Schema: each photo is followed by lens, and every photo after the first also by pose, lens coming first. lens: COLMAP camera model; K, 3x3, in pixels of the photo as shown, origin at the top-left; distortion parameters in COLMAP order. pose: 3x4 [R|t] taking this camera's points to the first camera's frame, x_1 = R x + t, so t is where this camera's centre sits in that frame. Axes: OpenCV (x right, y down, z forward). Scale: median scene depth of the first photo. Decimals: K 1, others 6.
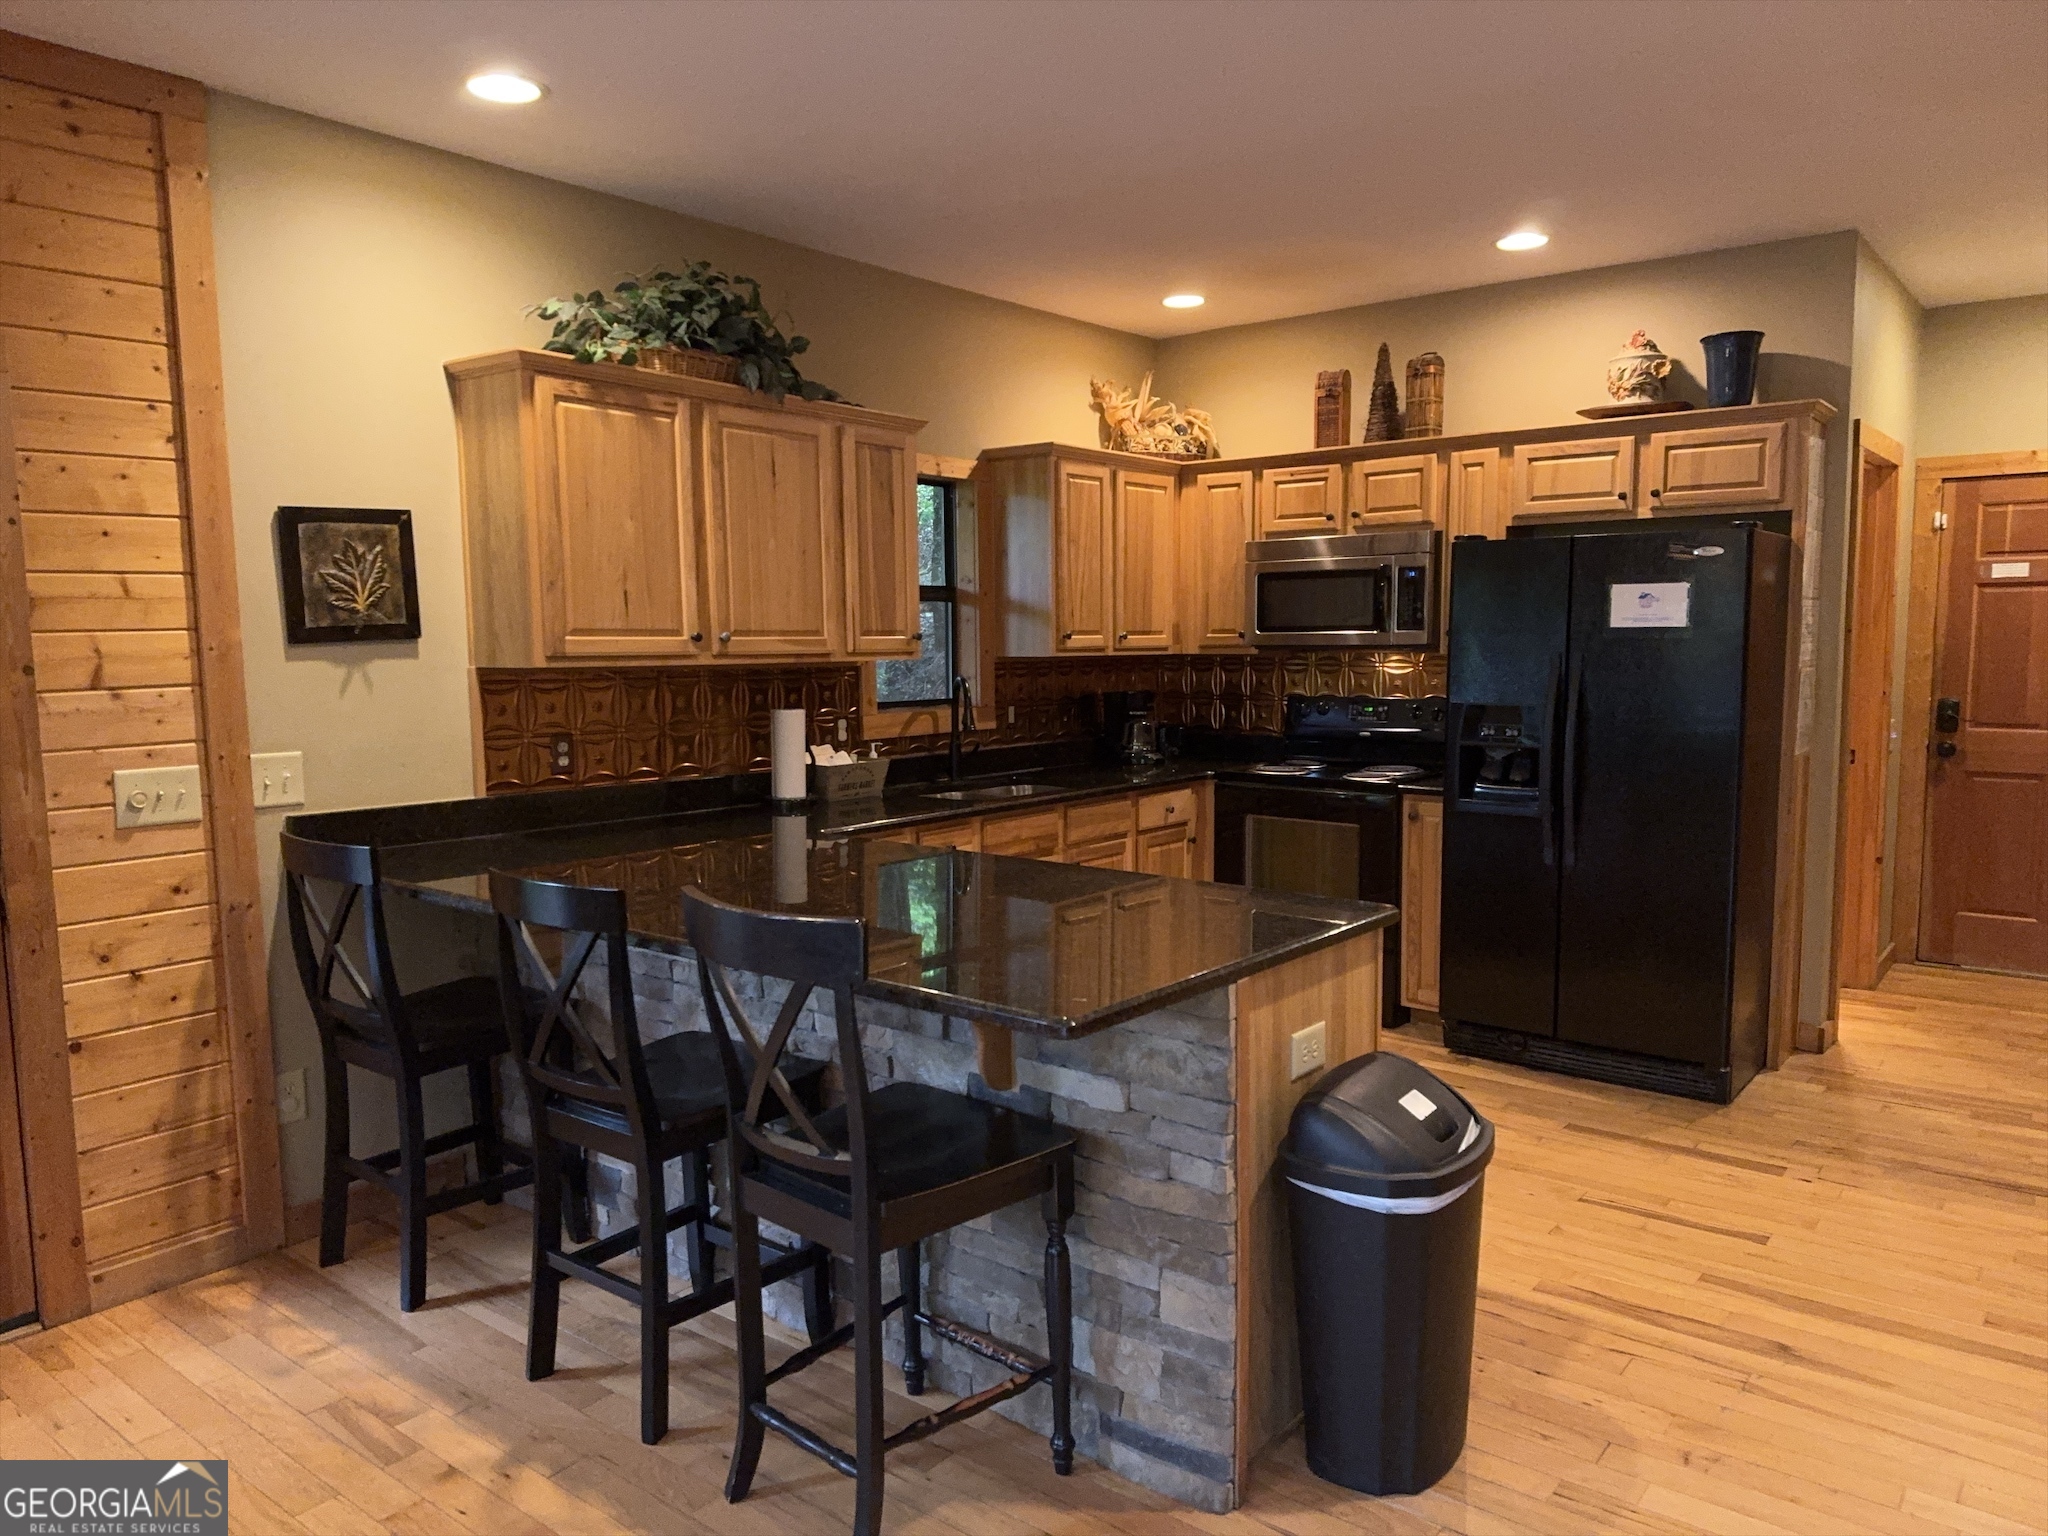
lens RADIAL K [[1455.2, 0, 1026.1], [0, 1455.2, 786.0], [0, 0, 1]] dist [0.019663, -0.009834]
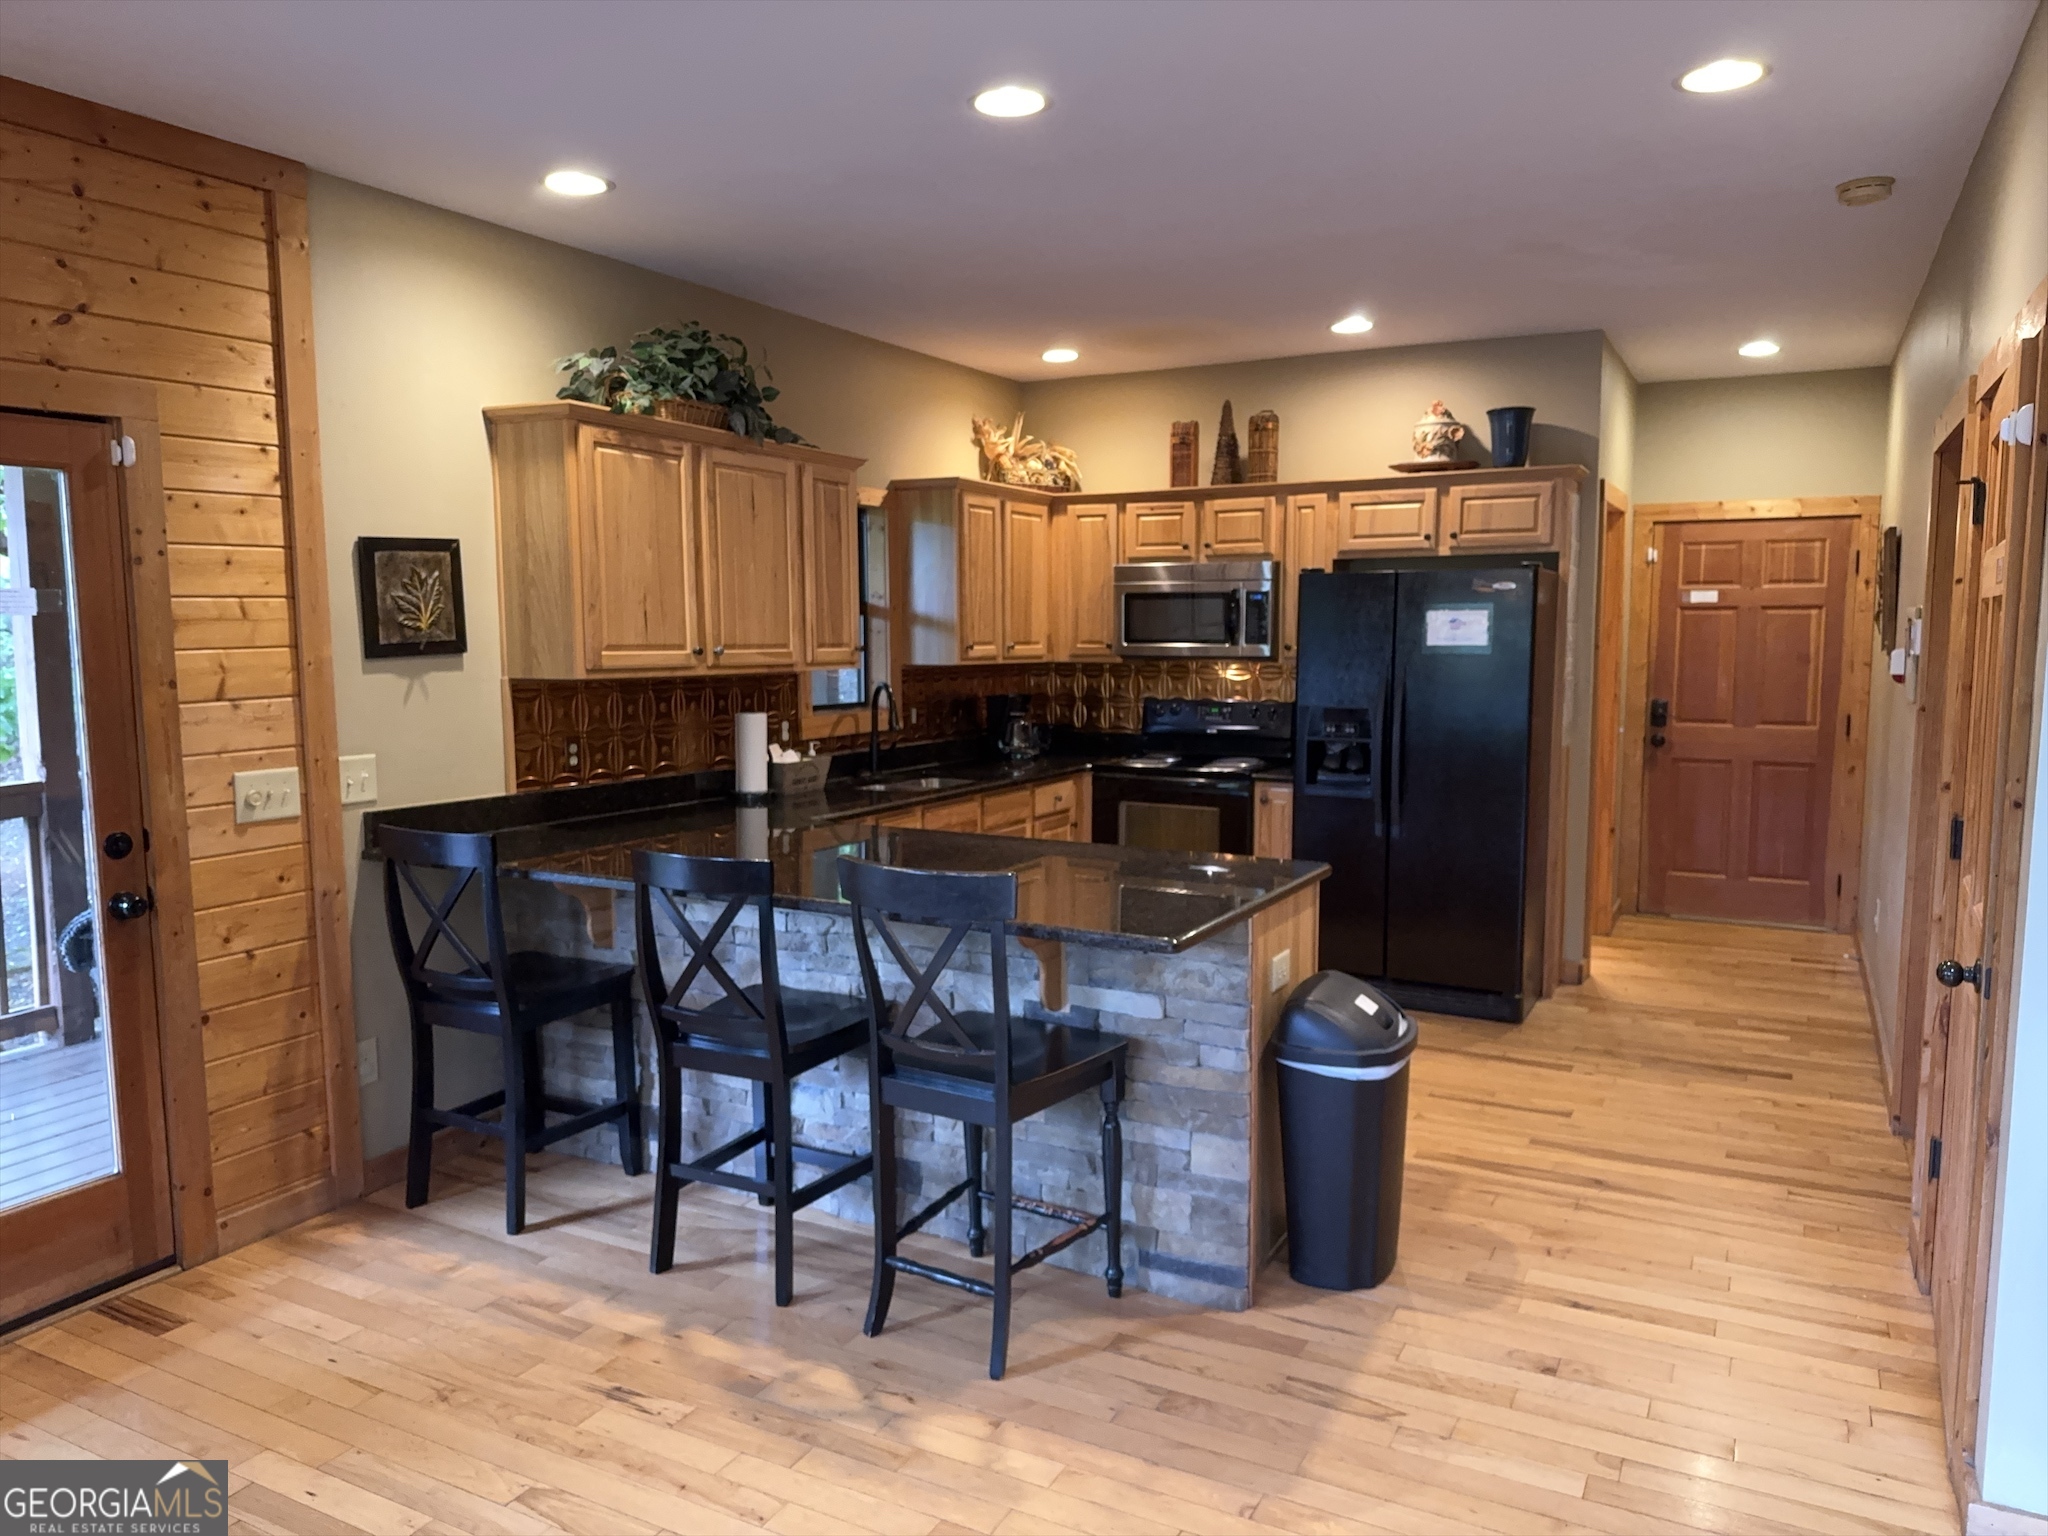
lens RADIAL K [[1432.6, 0, 1059.0], [0, 1432.6, 783.6], [0, 0, 1]] dist [0.061462, -0.074772]
pose [[0.981625, -0.012688, 0.190396, -0.164370], [0.012306, 0.999919, 0.003188, 0.001696], [-0.190421, -0.000786, 0.981702, -0.164726]]
